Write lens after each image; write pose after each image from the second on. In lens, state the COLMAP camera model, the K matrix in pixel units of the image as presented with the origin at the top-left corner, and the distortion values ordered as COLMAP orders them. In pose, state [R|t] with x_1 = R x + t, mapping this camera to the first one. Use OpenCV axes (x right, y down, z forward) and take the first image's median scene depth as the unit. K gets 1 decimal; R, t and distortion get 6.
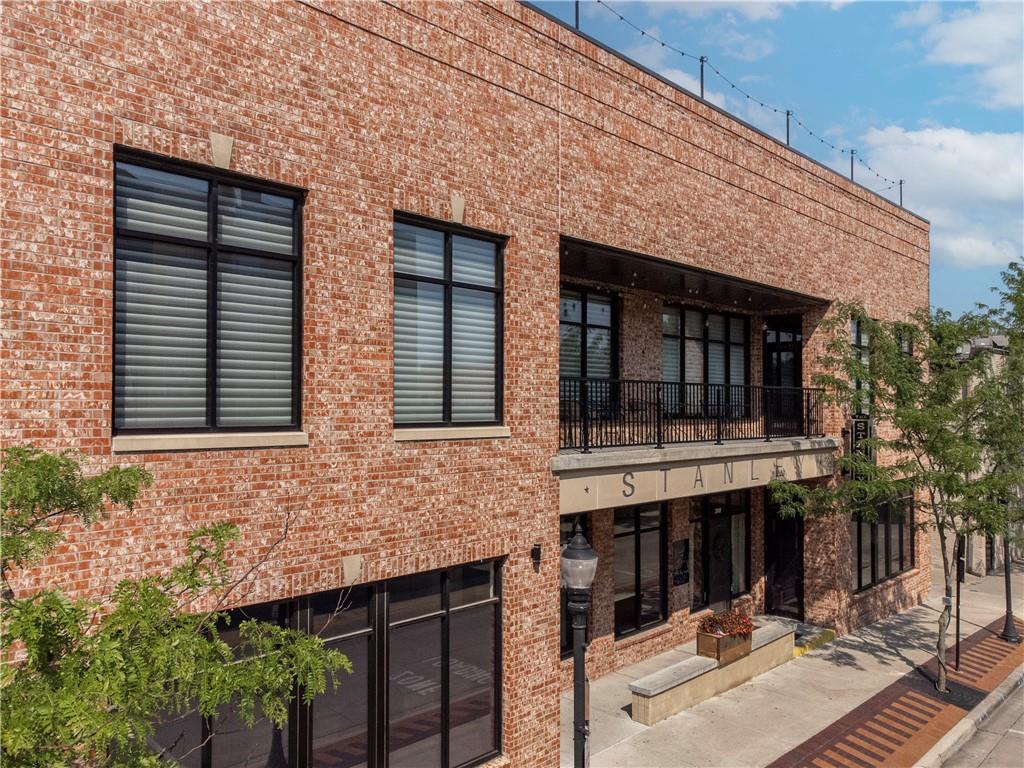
lens RADIAL K [[774.0, 0, 503.7], [0, 774.0, 394.8], [0, 0, 1]] dist [0.017323, 0.002869]
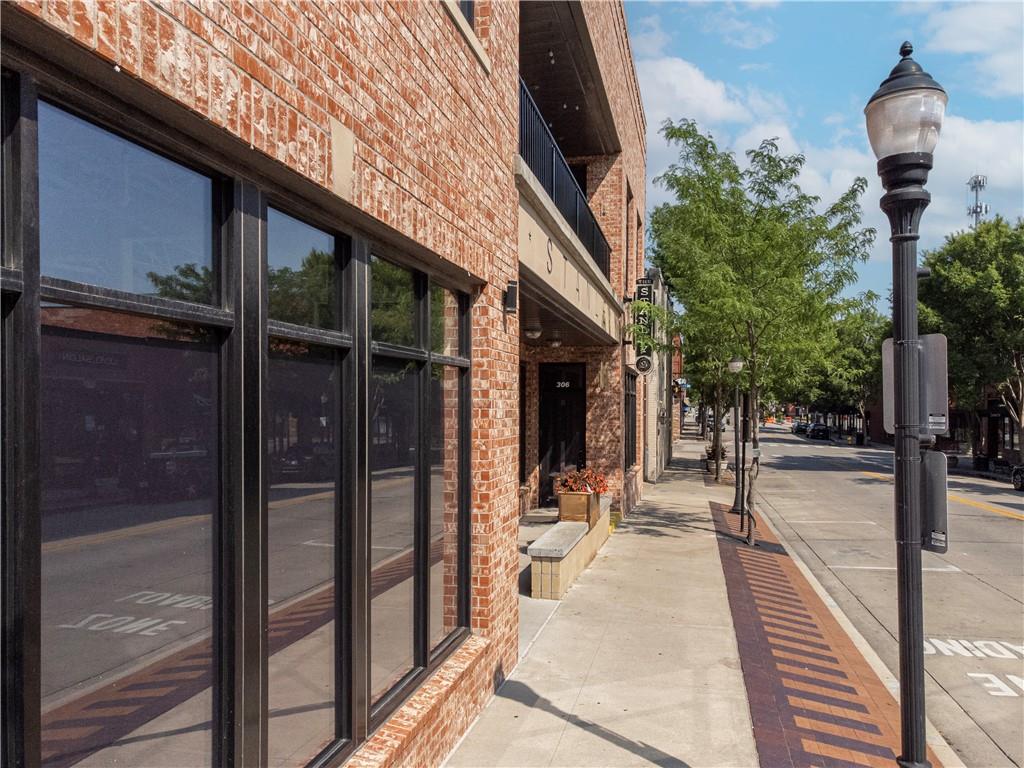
lens RADIAL K [[774.0, 0, 489.3], [0, 774.0, 416.8], [0, 0, 1]] dist [0.017323, 0.002869]
pose [[0.868760, -0.002215, 0.495228, -0.214505], [-0.014630, 0.999439, 0.030135, 0.225018], [-0.495017, -0.033426, 0.868240, 0.393028]]
